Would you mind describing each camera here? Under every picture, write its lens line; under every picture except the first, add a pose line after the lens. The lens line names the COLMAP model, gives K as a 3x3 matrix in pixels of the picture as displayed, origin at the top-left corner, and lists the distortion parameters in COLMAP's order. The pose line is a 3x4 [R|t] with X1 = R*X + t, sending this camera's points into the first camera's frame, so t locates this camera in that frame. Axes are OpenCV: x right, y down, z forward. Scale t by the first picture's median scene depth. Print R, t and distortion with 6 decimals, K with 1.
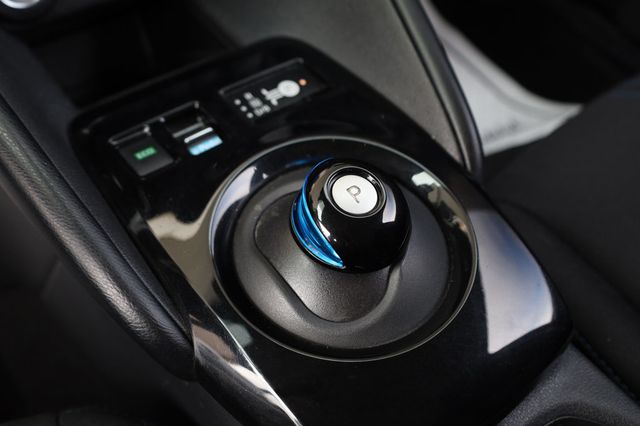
lens RADIAL K [[731.0, 0, 318.8], [0, 731.0, 212.8], [0, 0, 1]] dist [0.035975, 0.000000]
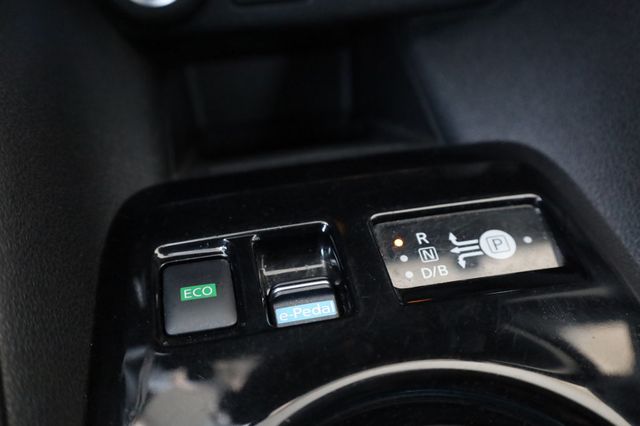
lens RADIAL K [[731.0, 0, 318.4], [0, 731.0, 209.8], [0, 0, 1]] dist [0.035975, 0.000000]
pose [[0.898633, 0.298141, -0.321823, 0.007480], [-0.317778, 0.948123, -0.008986, -0.159981], [0.302449, 0.110343, 0.946757, 0.475282]]
